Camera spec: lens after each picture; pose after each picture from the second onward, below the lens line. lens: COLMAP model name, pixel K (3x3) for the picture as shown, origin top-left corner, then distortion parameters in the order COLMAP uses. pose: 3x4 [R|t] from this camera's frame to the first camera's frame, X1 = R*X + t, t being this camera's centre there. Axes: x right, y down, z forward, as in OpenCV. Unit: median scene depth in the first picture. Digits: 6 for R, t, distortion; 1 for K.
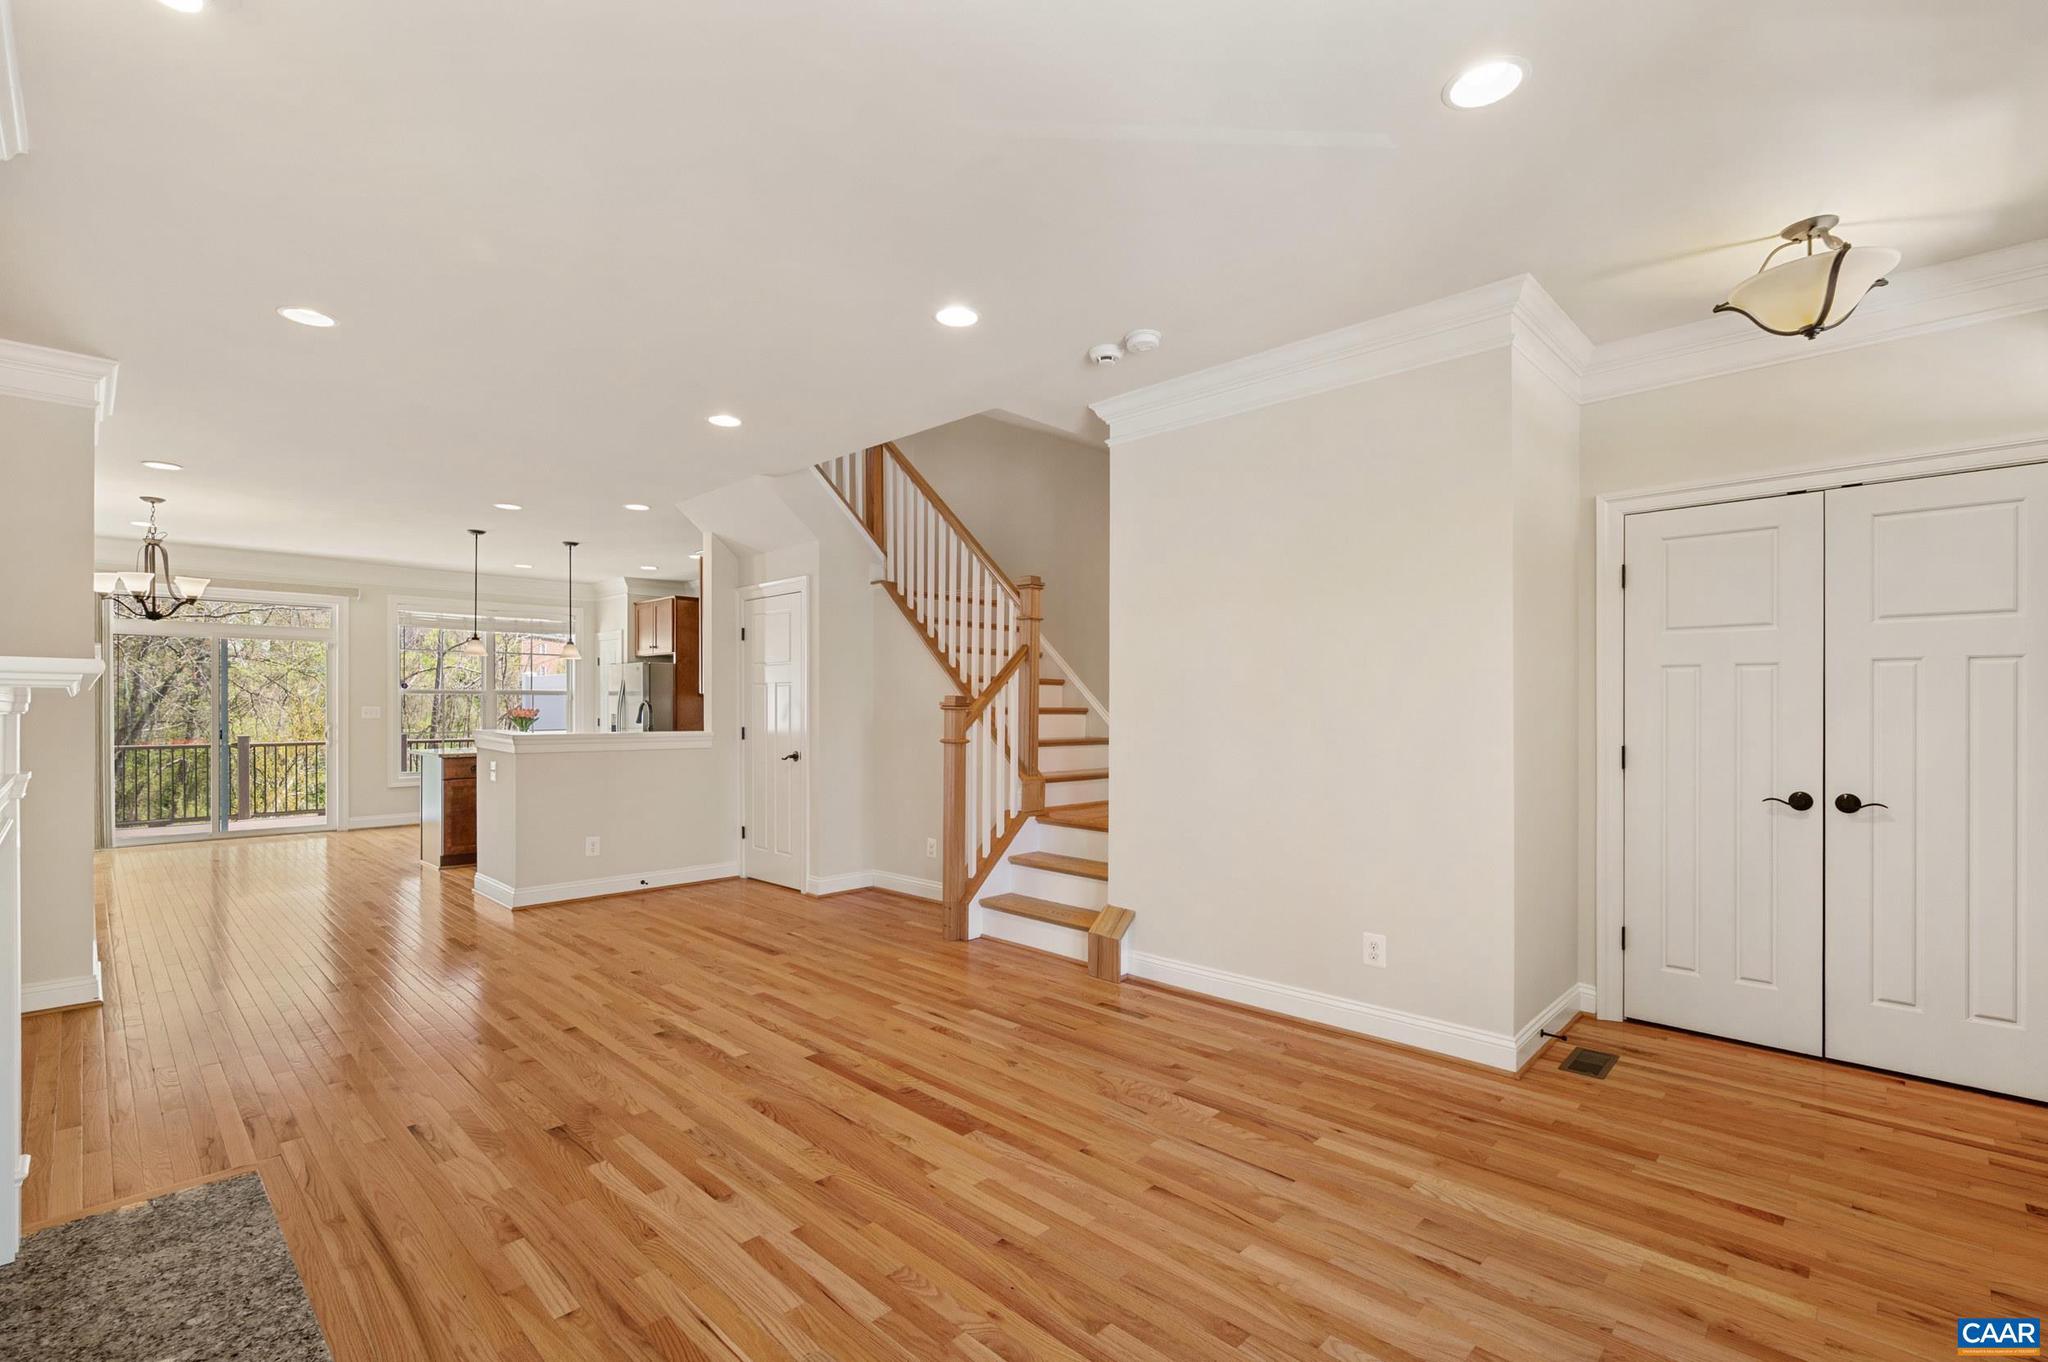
lens RADIAL K [[931.2, 0, 1019.3], [0, 931.2, 702.7], [0, 0, 1]] dist [0.000199, 0.000069]
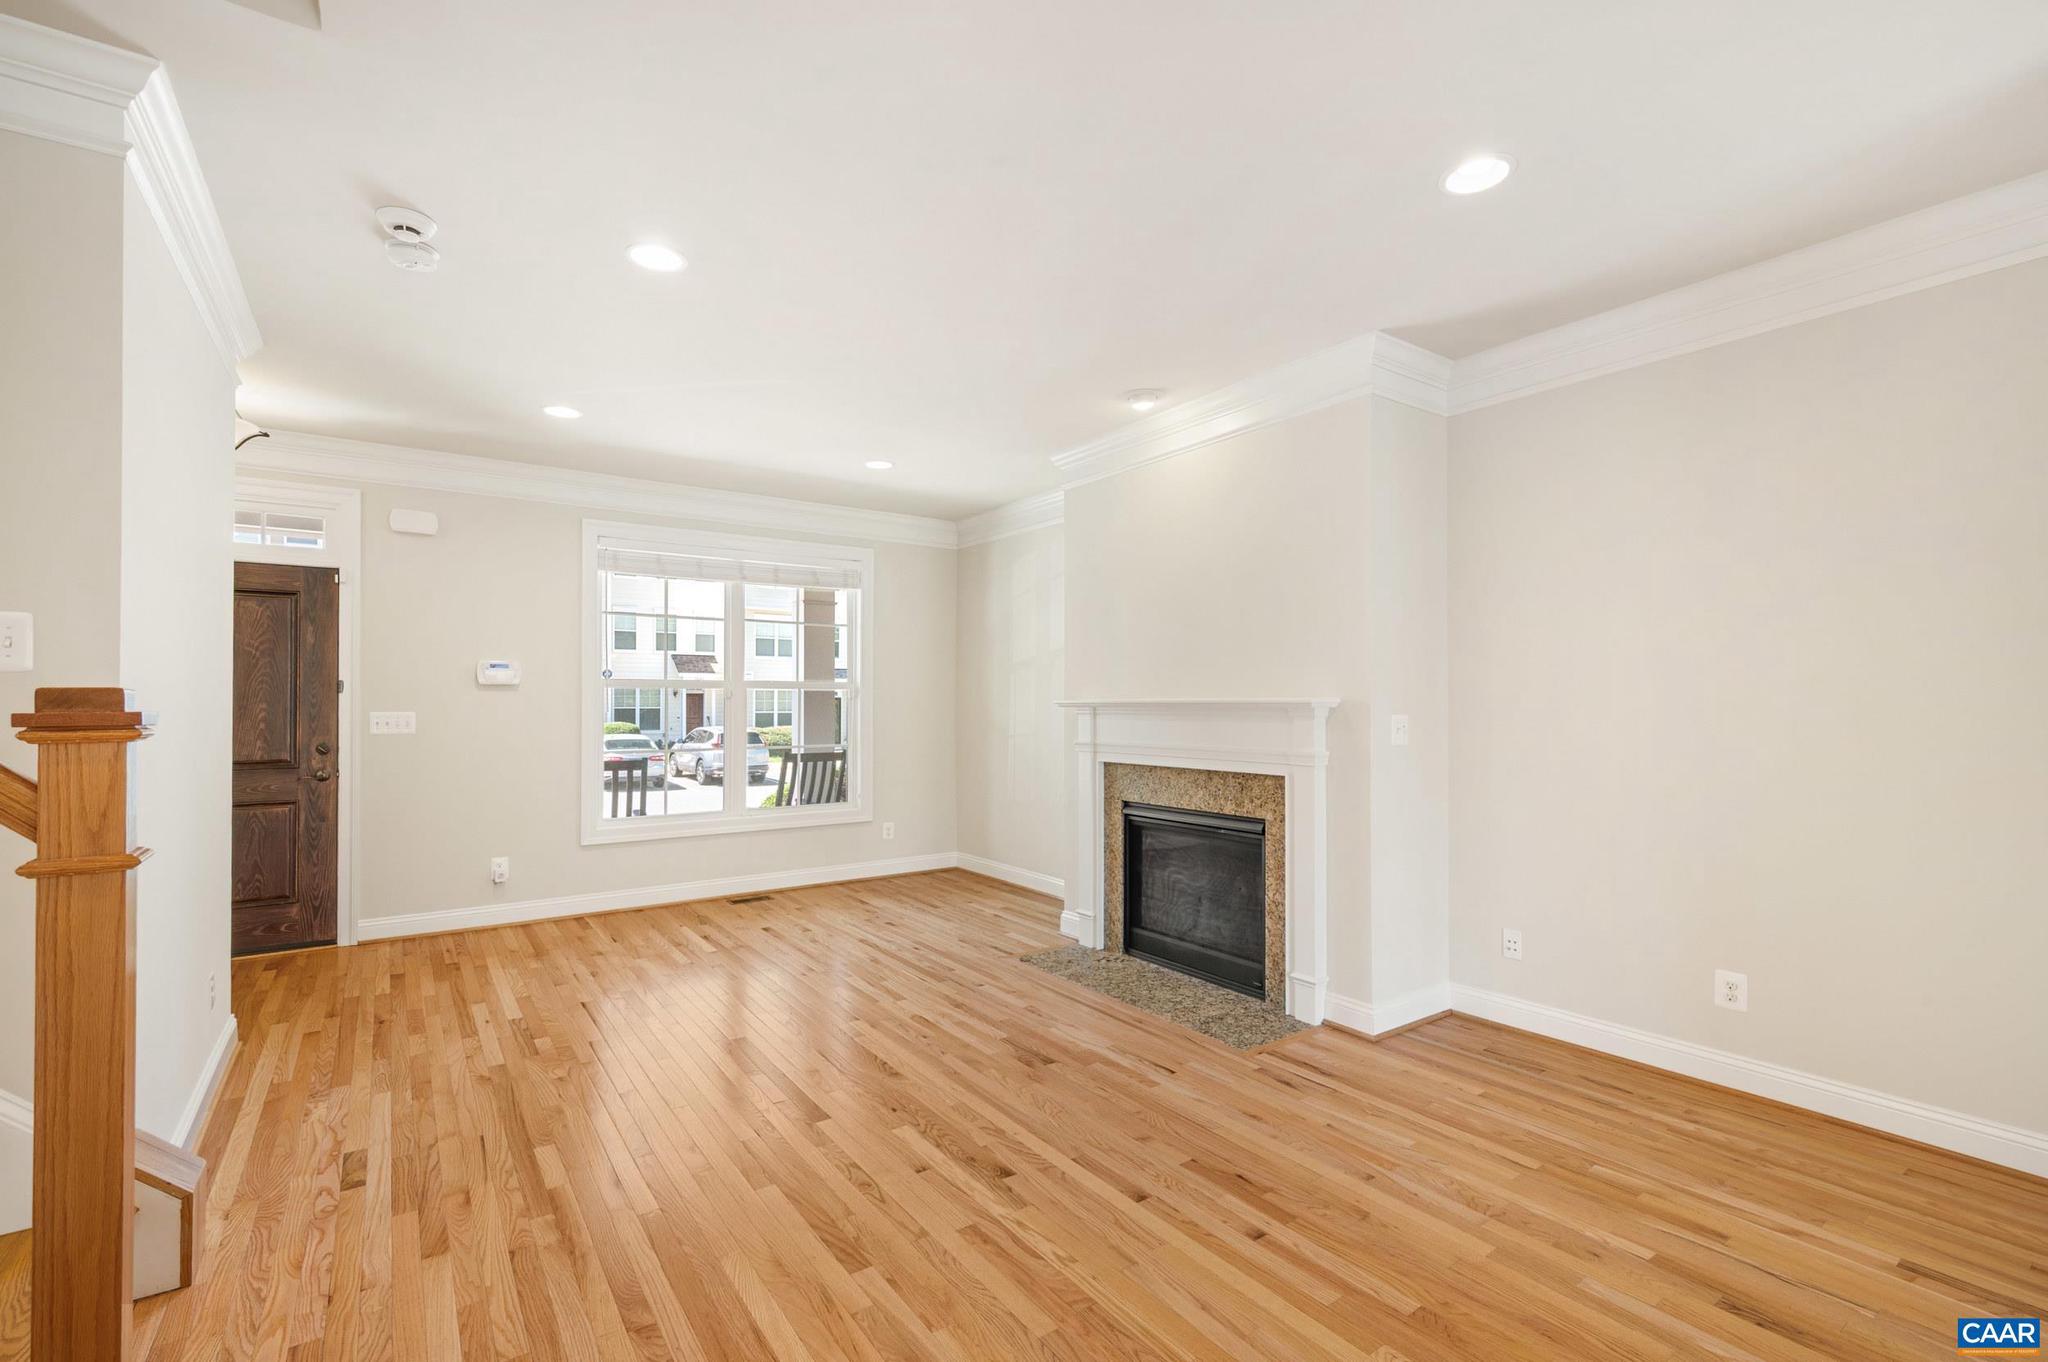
lens RADIAL K [[873.9, 0, 1020.1], [0, 873.9, 688.9], [0, 0, 1]] dist [-0.007680, -0.000264]
pose [[-0.984289, 0.003956, 0.176523, -0.535154], [-0.000301, 0.999710, -0.024082, -0.001859], [-0.176567, -0.023756, -0.984002, 1.730174]]
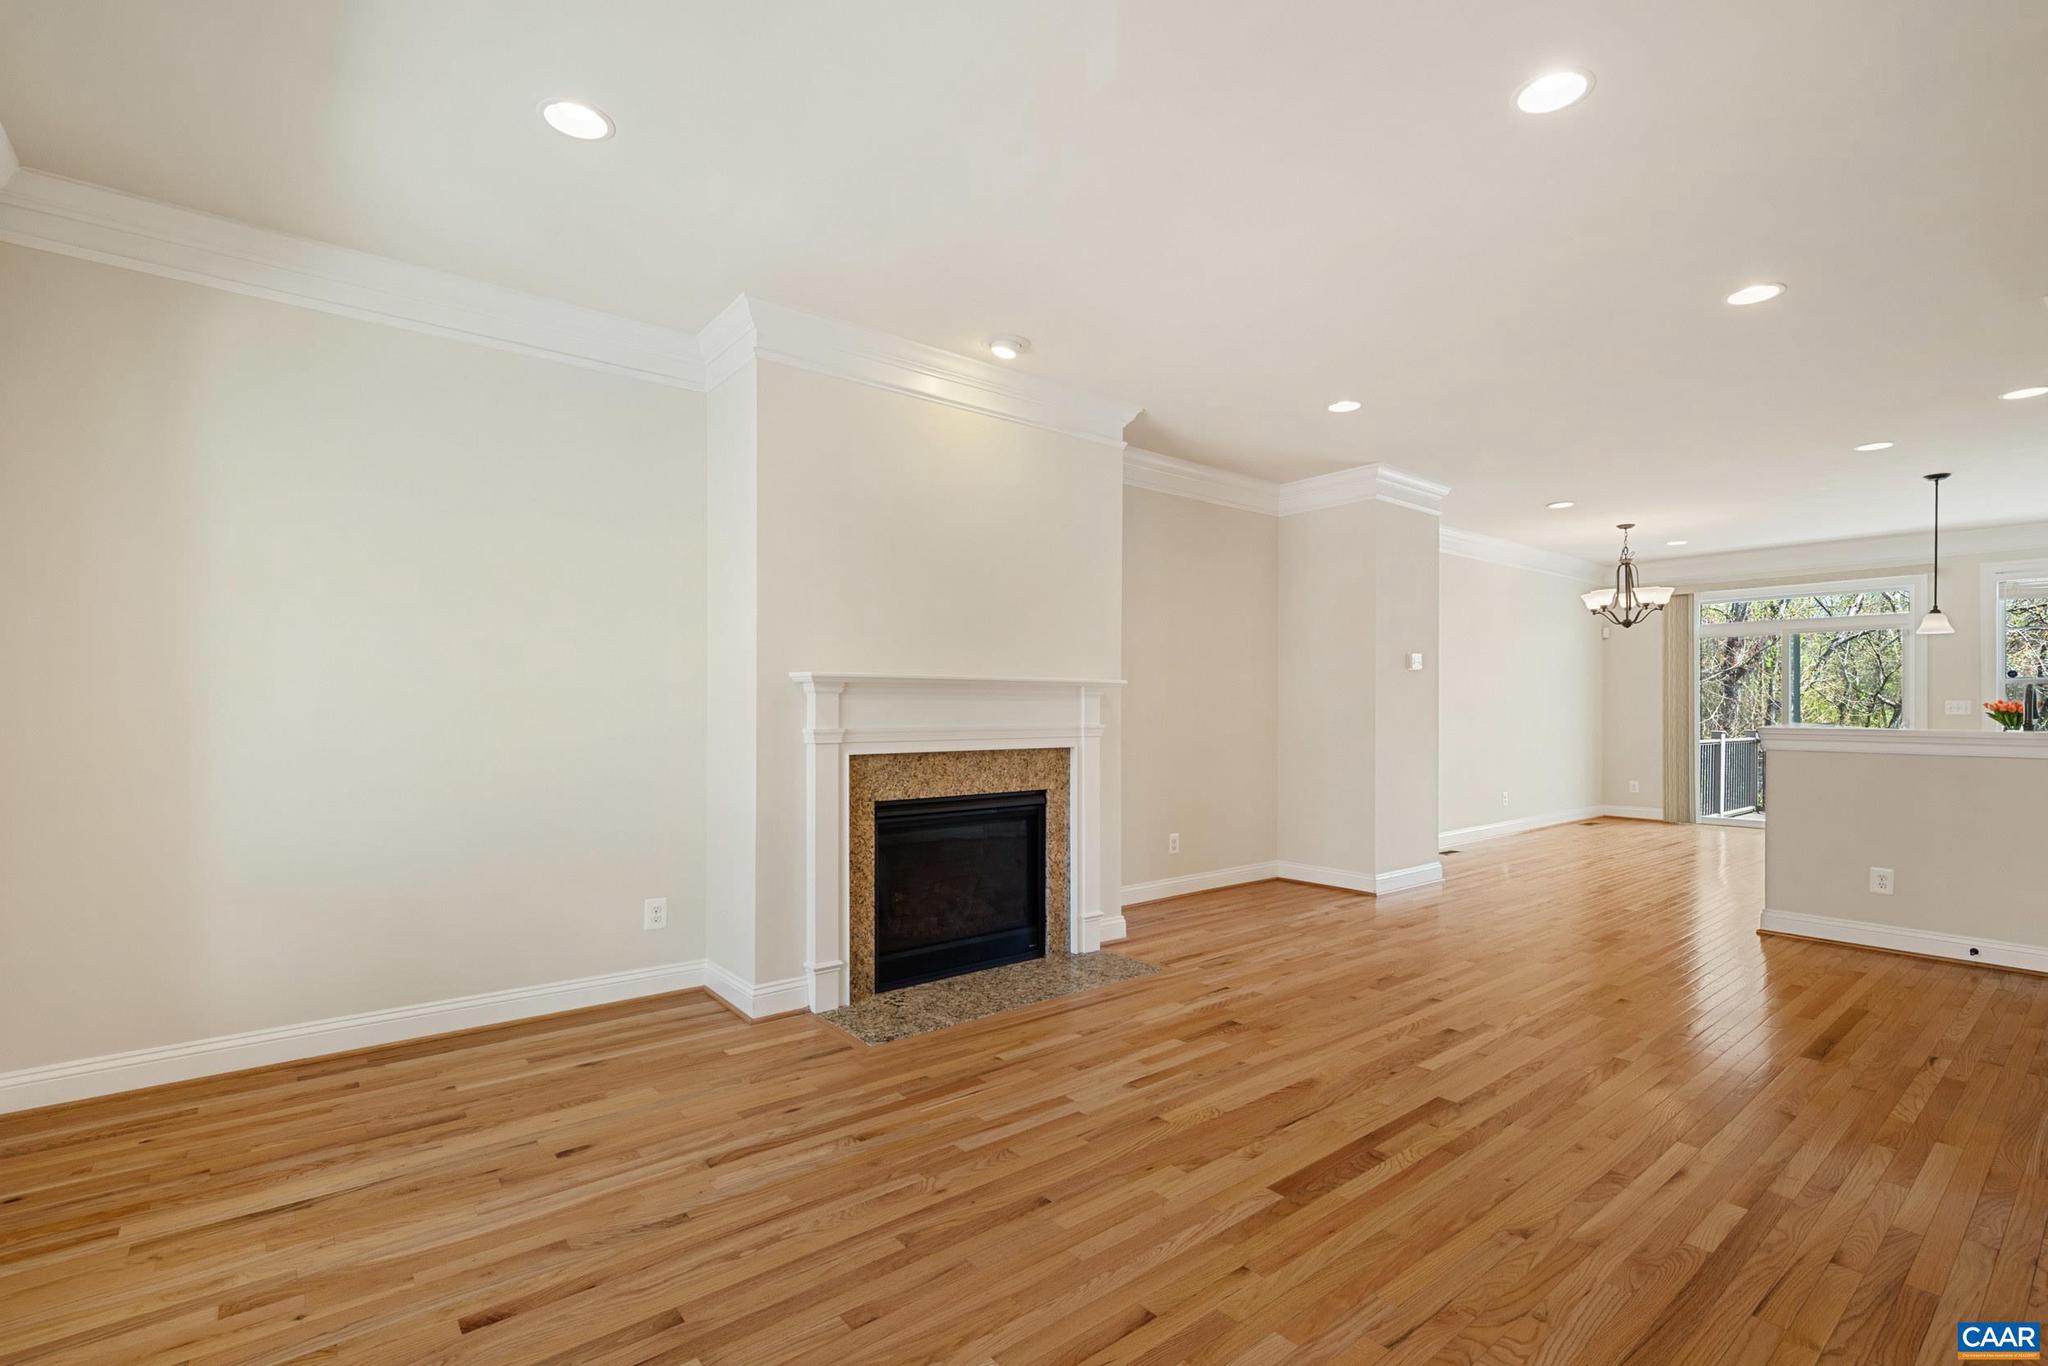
lens RADIAL K [[931.2, 0, 1030.6], [0, 931.2, 694.0], [0, 0, 1]] dist [0.000199, 0.000069]
pose [[-0.118760, -0.012885, -0.992839, 0.646782], [0.002488, 0.999909, -0.013274, 0.021316], [0.992920, -0.004047, -0.118717, 0.709319]]
